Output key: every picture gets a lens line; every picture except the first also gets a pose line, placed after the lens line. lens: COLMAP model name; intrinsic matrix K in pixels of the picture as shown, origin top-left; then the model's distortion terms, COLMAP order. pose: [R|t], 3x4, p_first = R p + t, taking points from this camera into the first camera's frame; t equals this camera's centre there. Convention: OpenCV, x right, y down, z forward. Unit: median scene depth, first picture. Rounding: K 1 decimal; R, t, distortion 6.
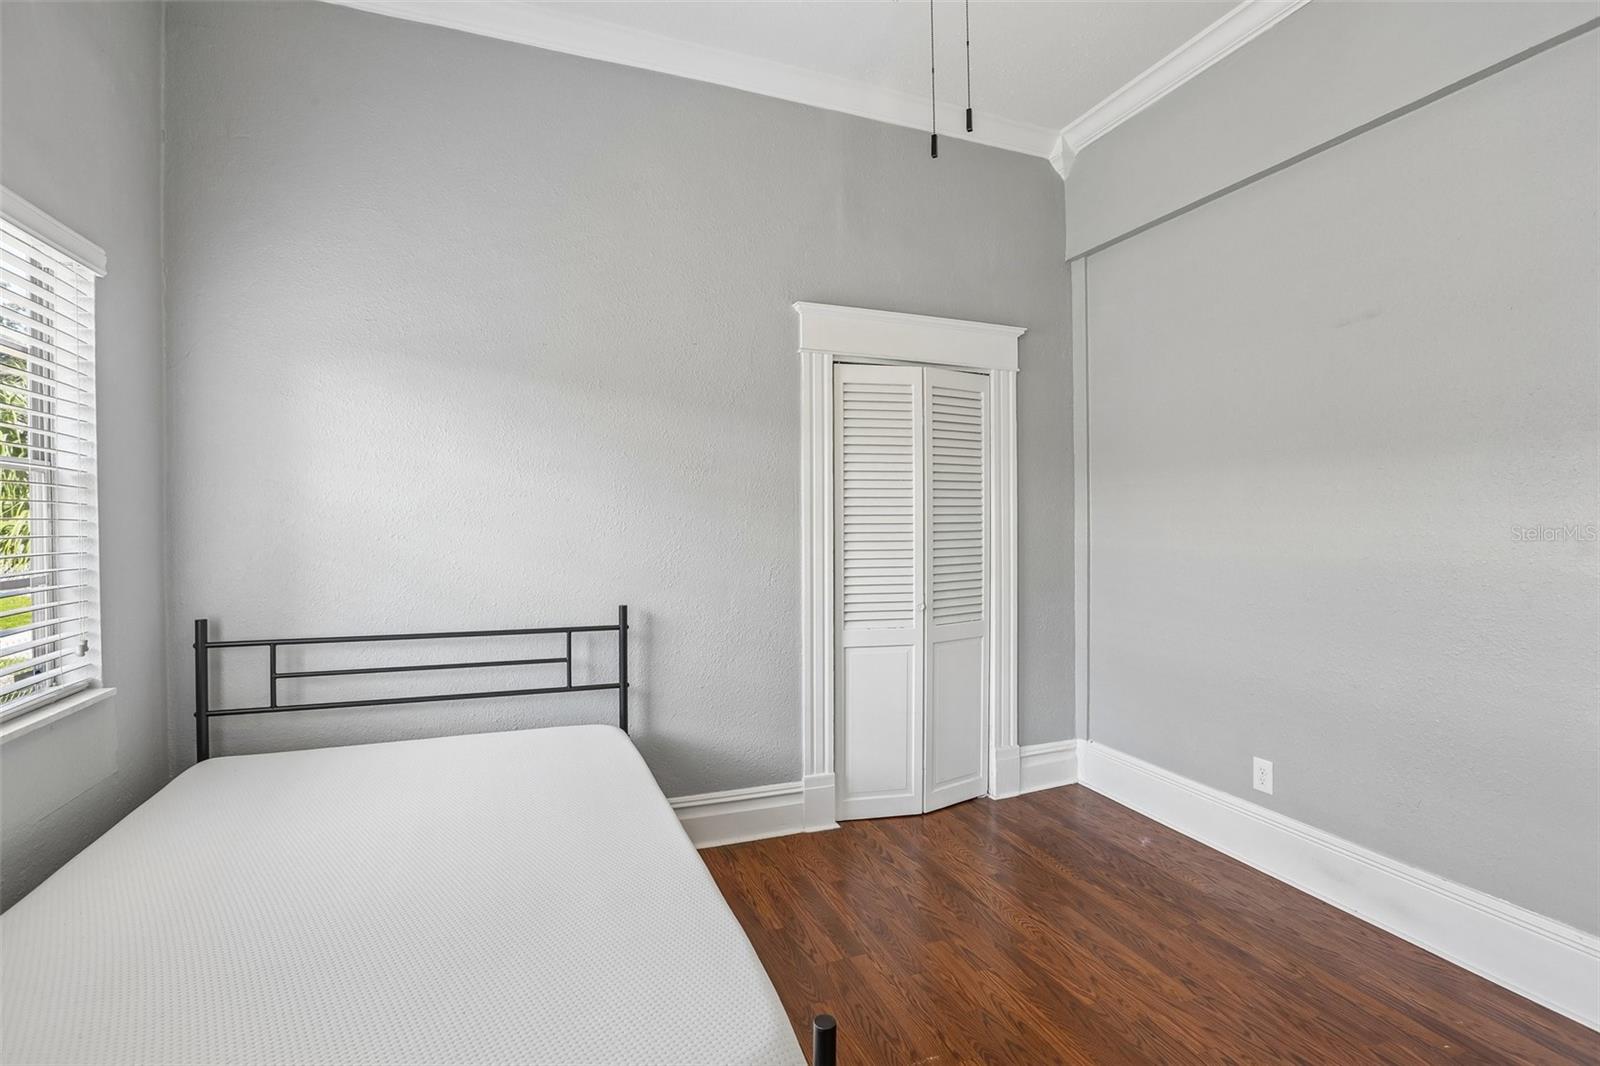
lens RADIAL K [[730.7, 0, 796.4], [0, 730.7, 530.9], [0, 0, 1]] dist [-0.035171, 0.005752]
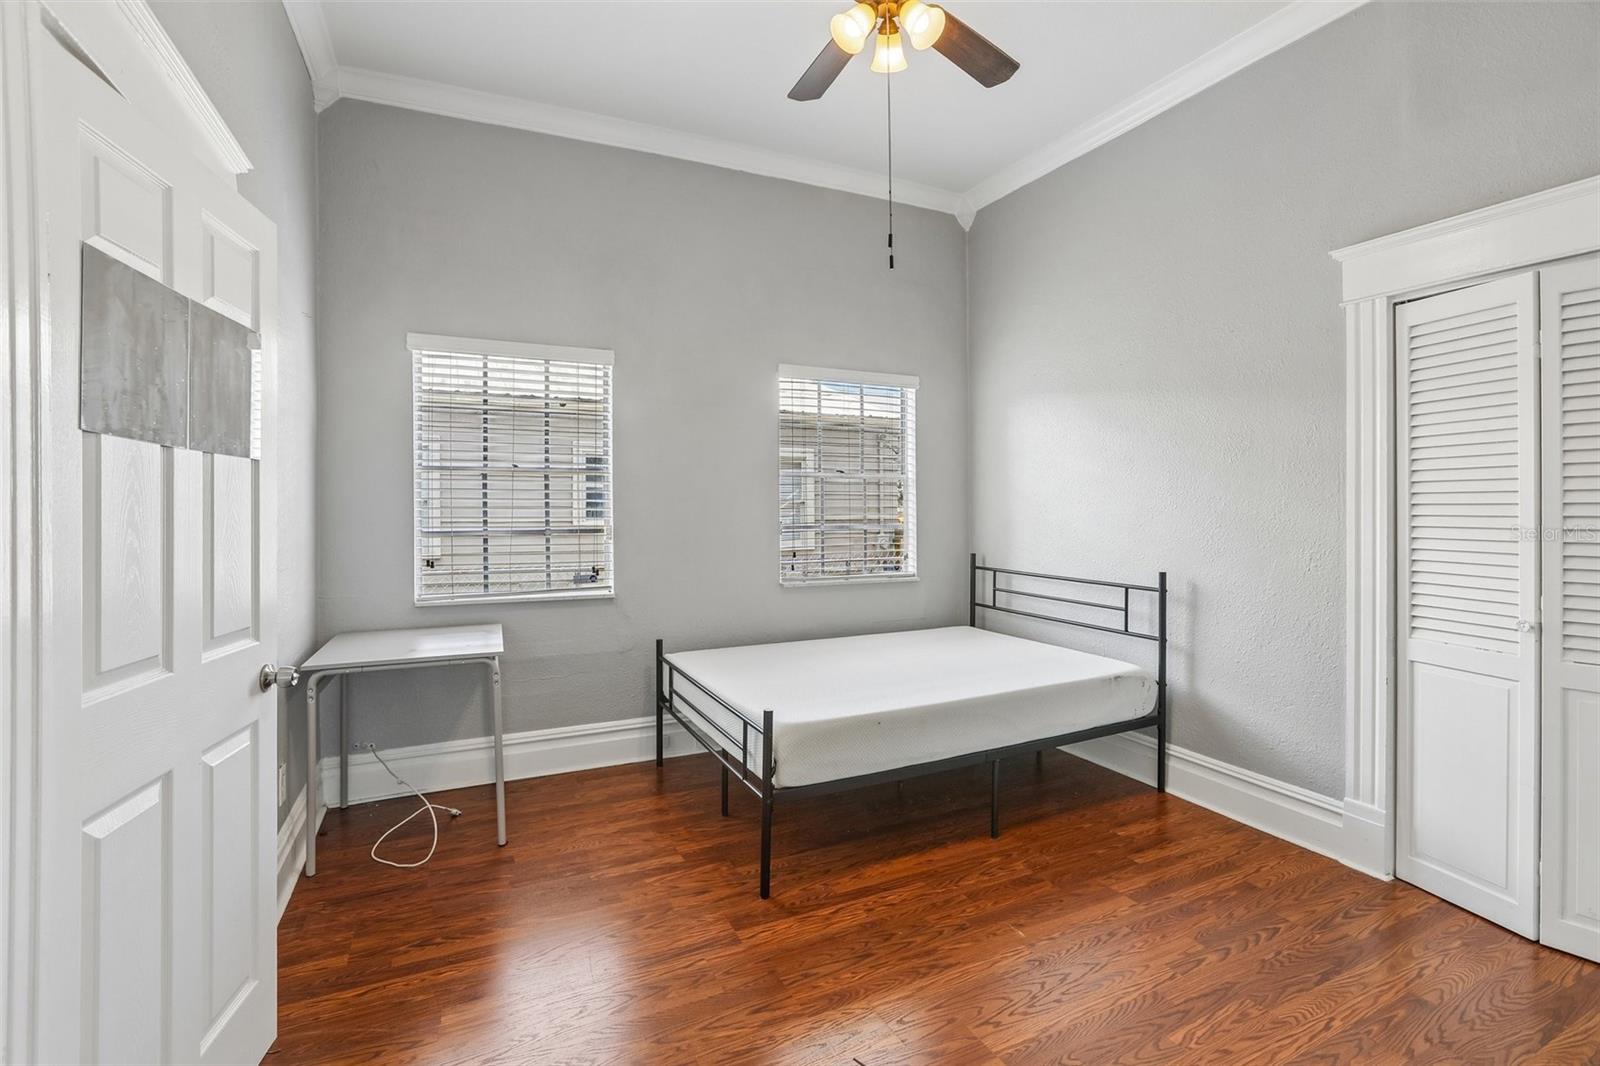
lens RADIAL K [[730.7, 0, 818.1], [0, 730.7, 506.4], [0, 0, 1]] dist [-0.035171, 0.005752]
pose [[0.107260, 0.004710, -0.994220, 0.835348], [-0.014527, 0.999889, 0.003170, 0.000235], [0.994125, 0.014103, 0.107317, 0.307902]]
